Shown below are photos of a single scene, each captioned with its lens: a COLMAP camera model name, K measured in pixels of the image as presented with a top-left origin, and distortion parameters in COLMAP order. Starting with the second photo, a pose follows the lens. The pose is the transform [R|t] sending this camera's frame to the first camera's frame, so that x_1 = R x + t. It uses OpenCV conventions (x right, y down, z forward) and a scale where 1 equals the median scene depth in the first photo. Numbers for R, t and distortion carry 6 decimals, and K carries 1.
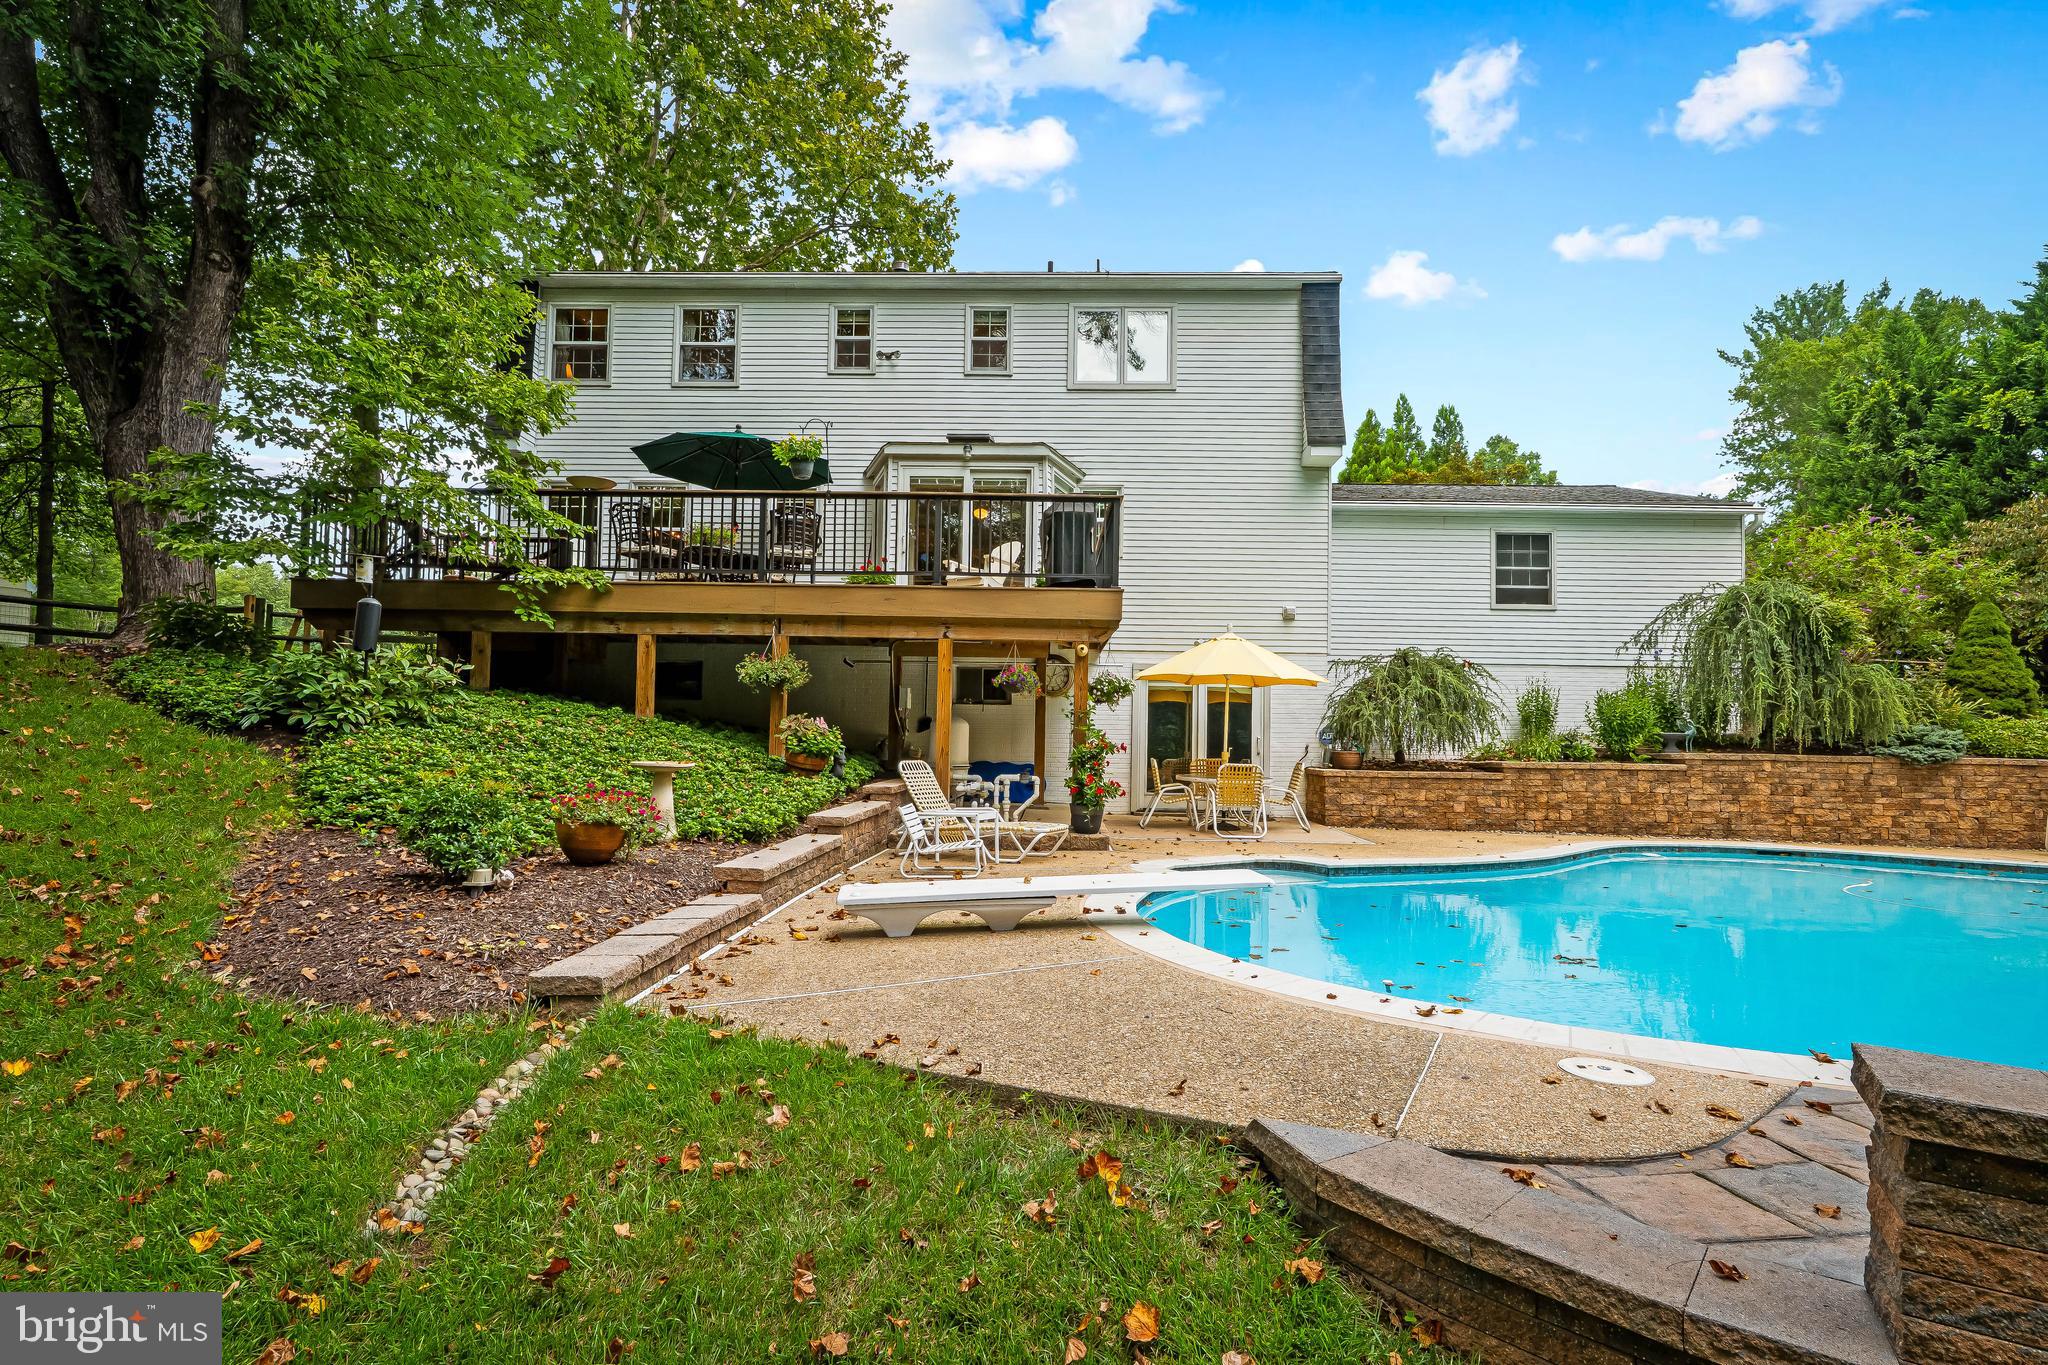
lens RADIAL K [[952.2, 0, 1022.6], [0, 952.2, 684.9], [0, 0, 1]] dist [-0.001171, -0.003467]
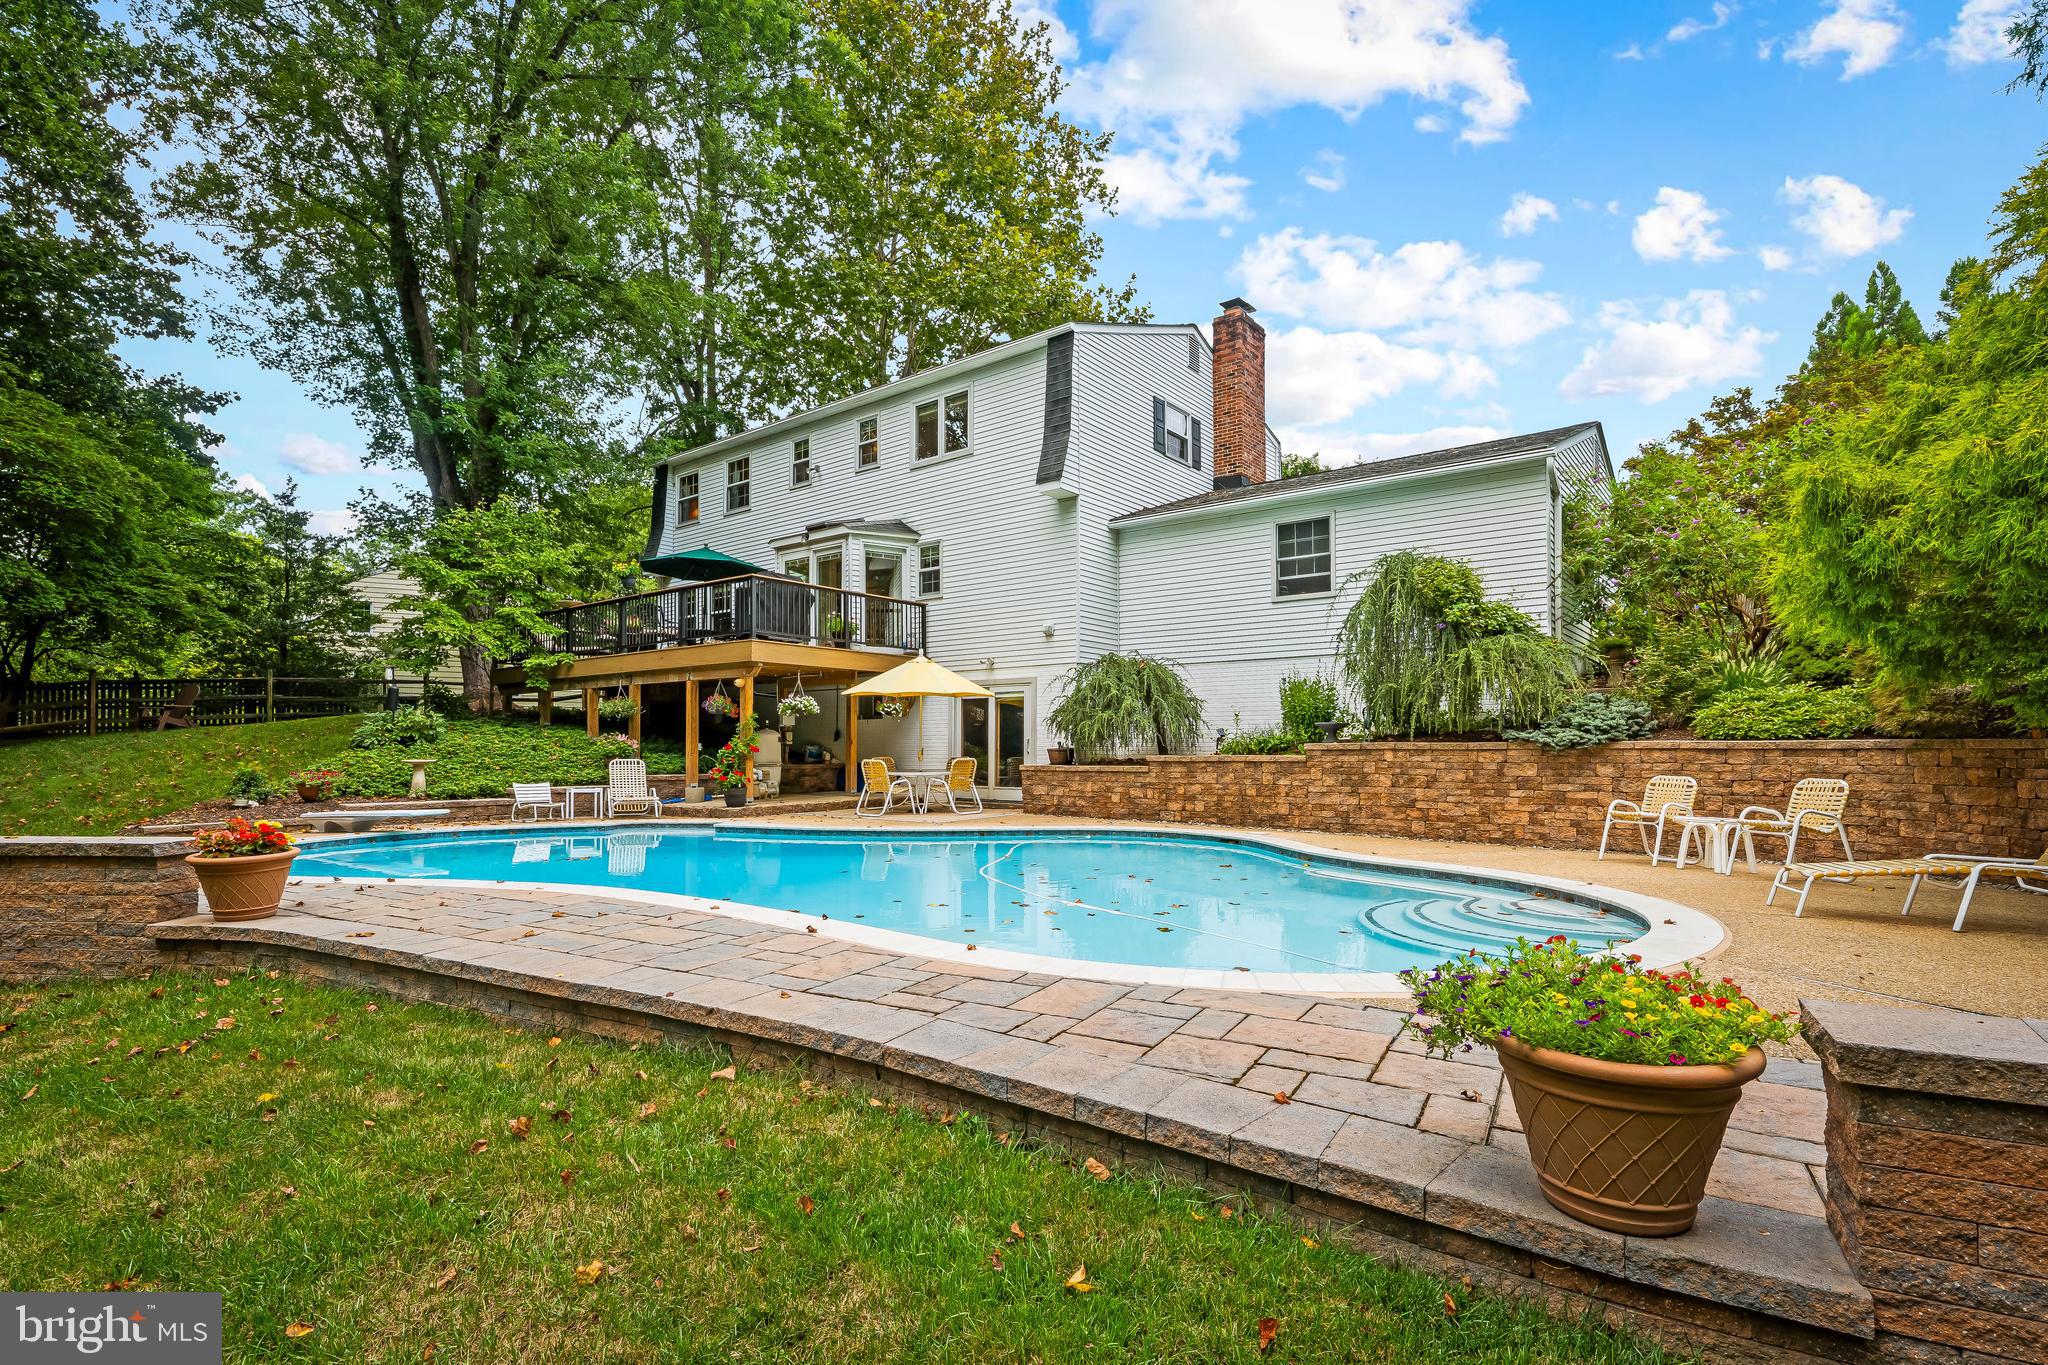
lens RADIAL K [[952.2, 0, 1024.3], [0, 952.2, 692.7], [0, 0, 1]] dist [-0.001171, -0.003467]
pose [[0.825596, -0.054311, -0.561641, 1.005622], [0.054512, 0.998378, -0.016413, 0.020351], [0.561622, -0.017066, 0.827218, 0.038834]]
